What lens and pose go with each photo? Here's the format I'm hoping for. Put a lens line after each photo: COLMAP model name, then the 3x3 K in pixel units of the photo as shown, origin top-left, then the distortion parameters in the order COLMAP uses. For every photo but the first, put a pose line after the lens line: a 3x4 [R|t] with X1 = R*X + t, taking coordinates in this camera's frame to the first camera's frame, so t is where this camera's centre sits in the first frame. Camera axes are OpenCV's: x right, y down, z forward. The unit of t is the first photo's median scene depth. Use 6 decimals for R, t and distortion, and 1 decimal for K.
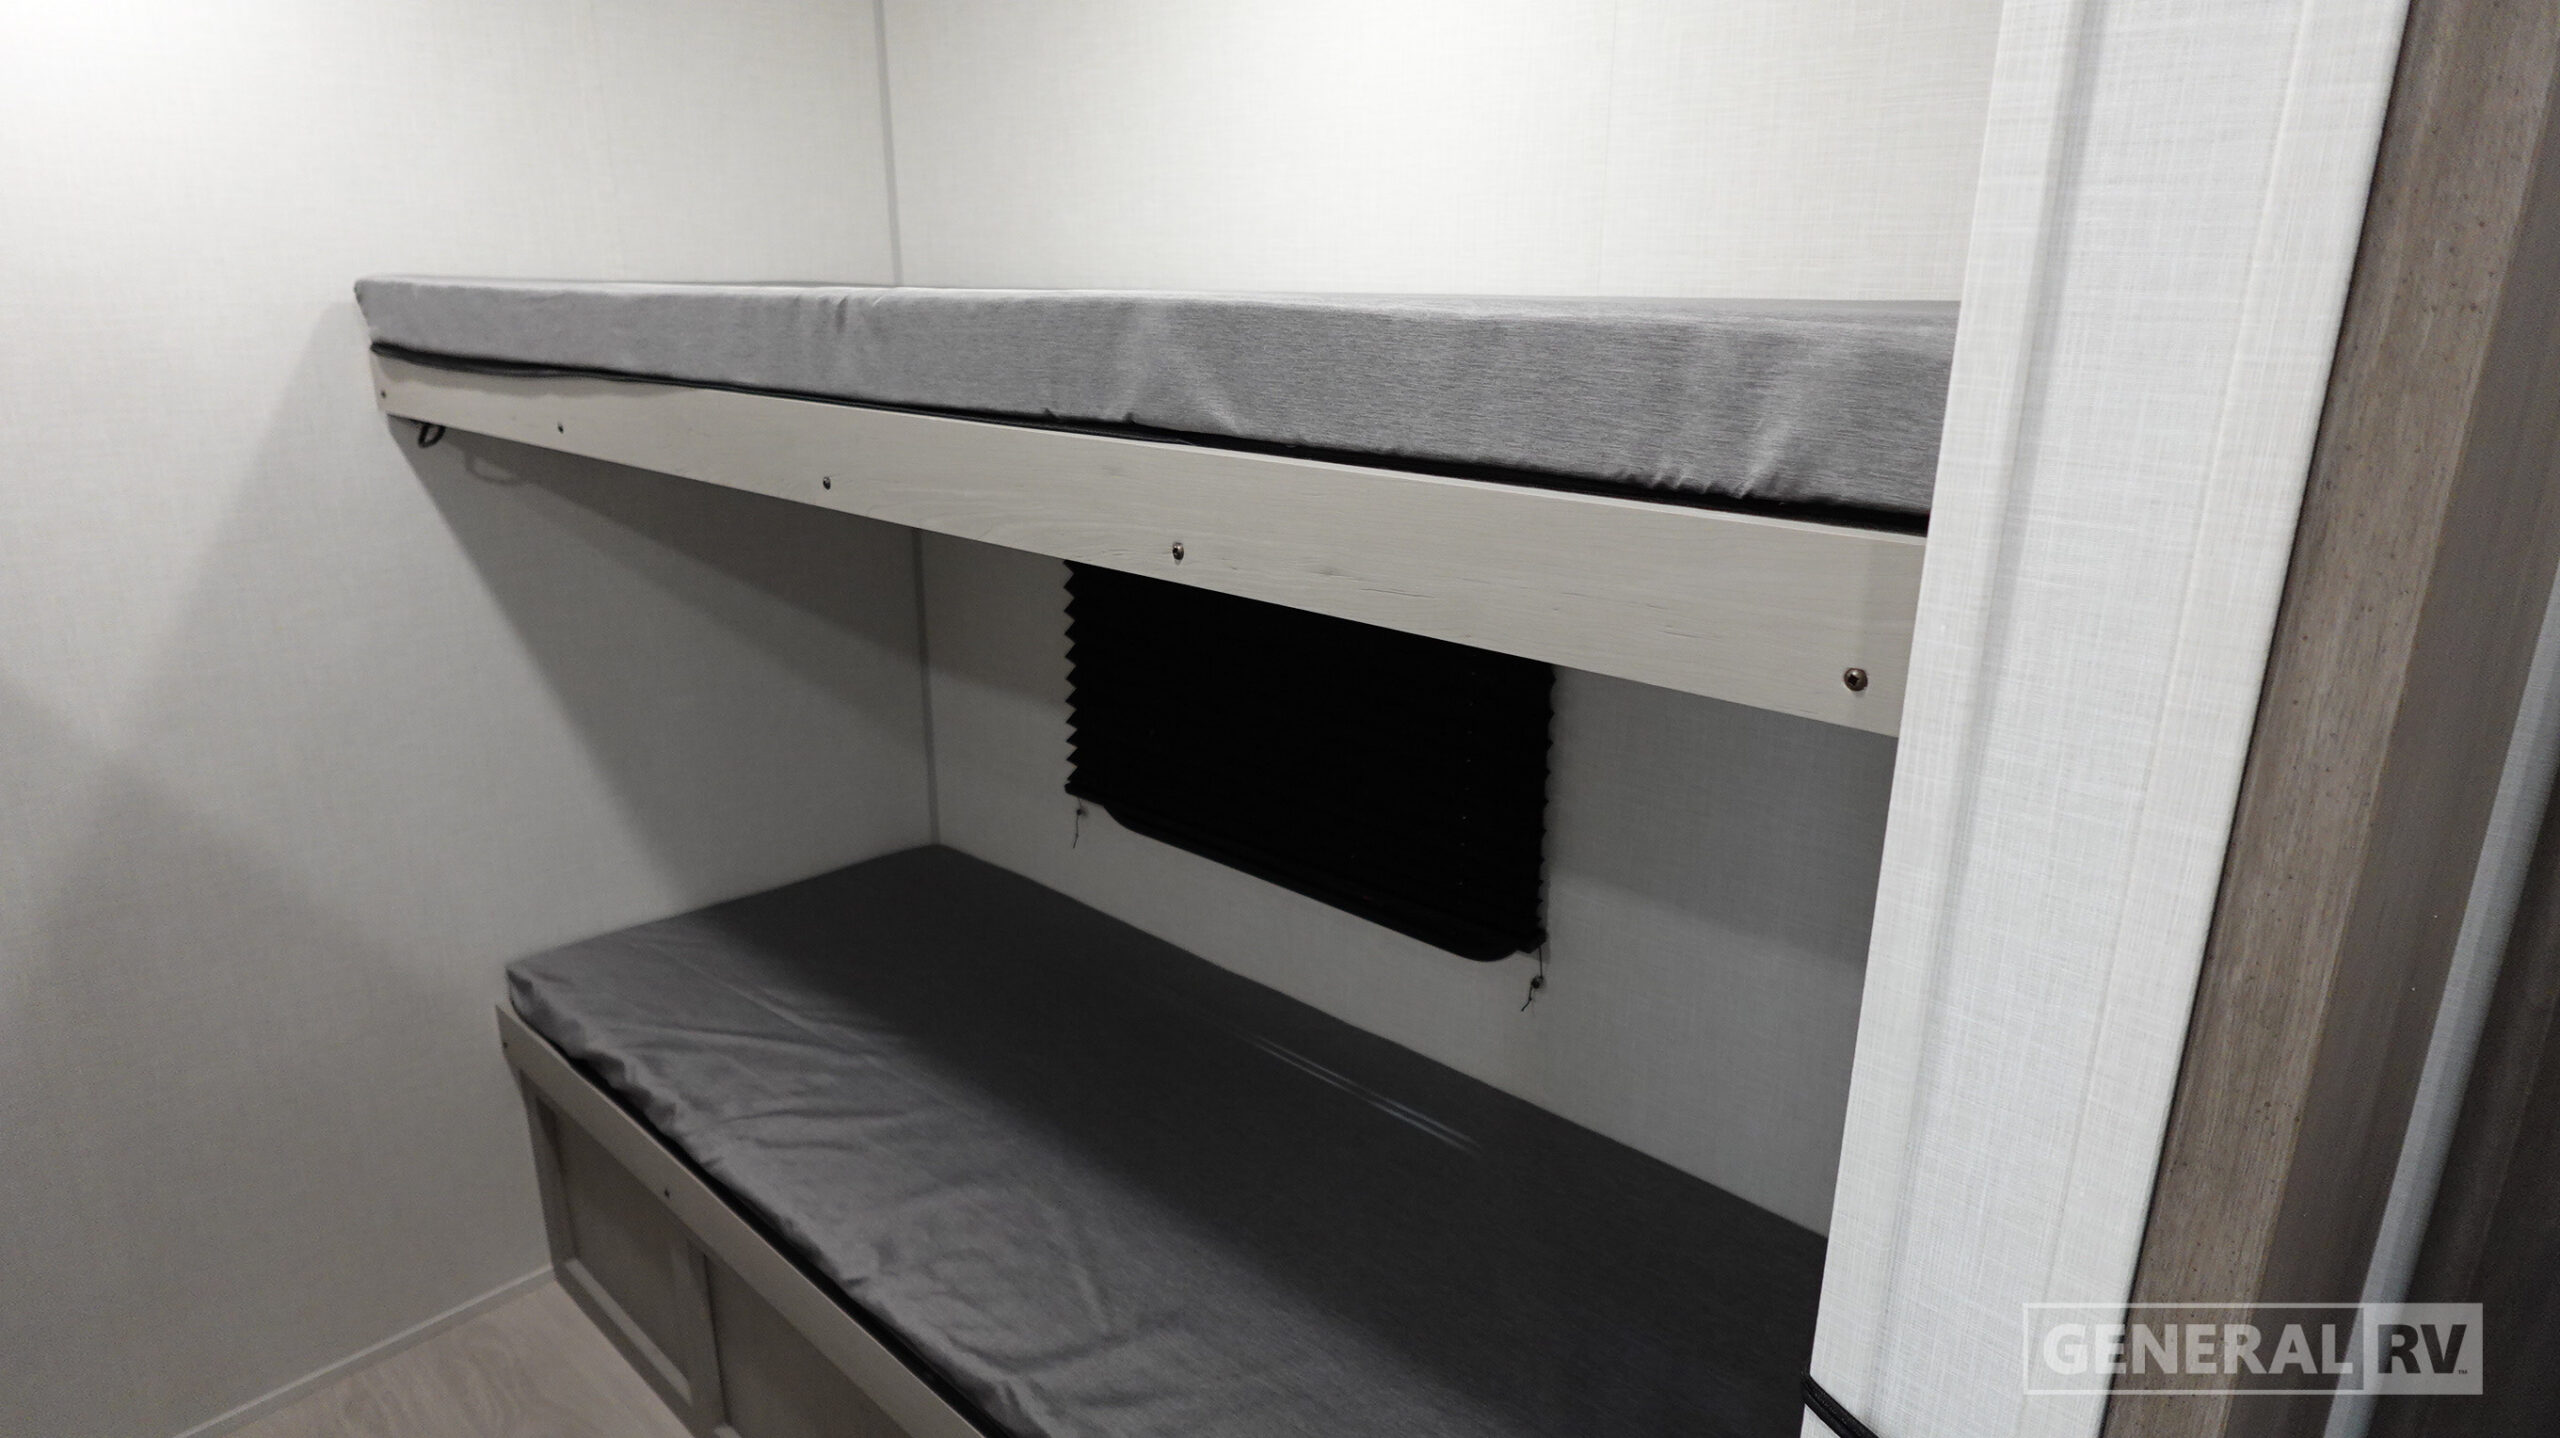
lens RADIAL K [[1510.4, 0, 1271.7], [0, 1510.4, 725.8], [0, 0, 1]] dist [0.000994, 0.002978]
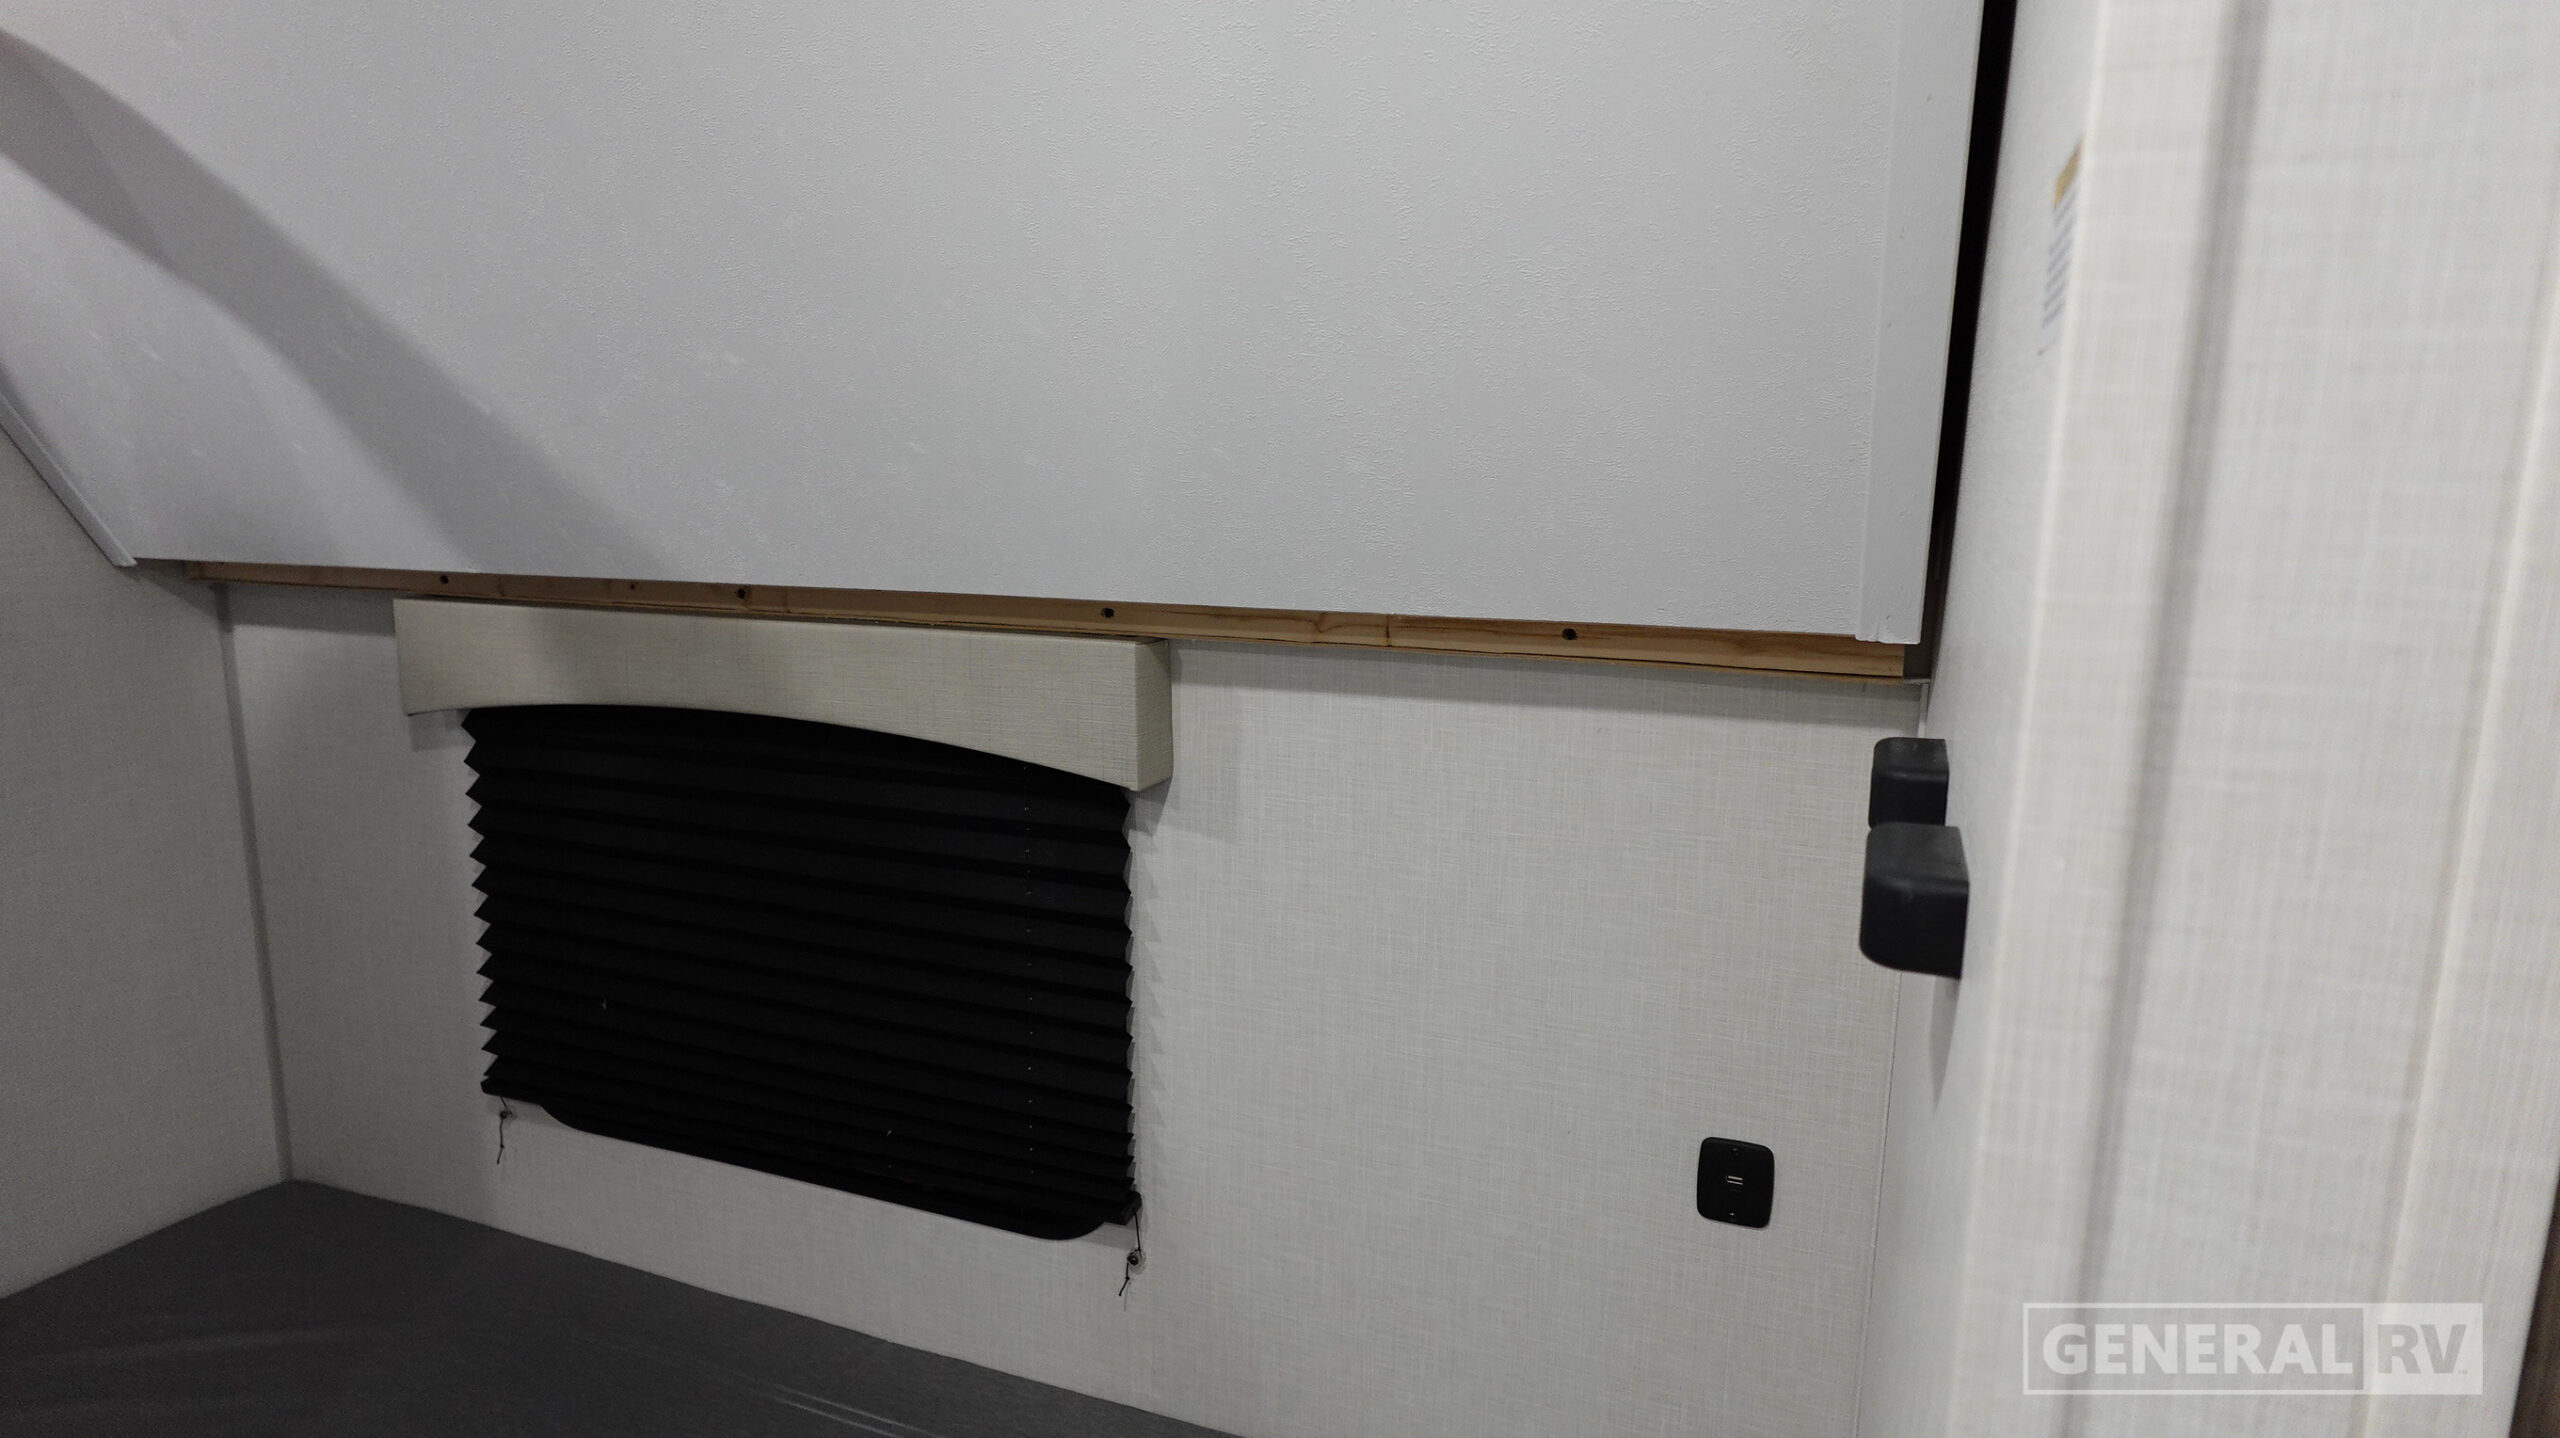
lens RADIAL K [[1442.6, 0, 1289.6], [0, 1442.6, 728.5], [0, 0, 1]] dist [0.001258, 0.001923]
pose [[0.925767, -0.058733, 0.373504, -0.074126], [0.102423, 0.989881, -0.098206, -0.094553], [-0.363957, 0.129172, 0.922415, 0.557885]]
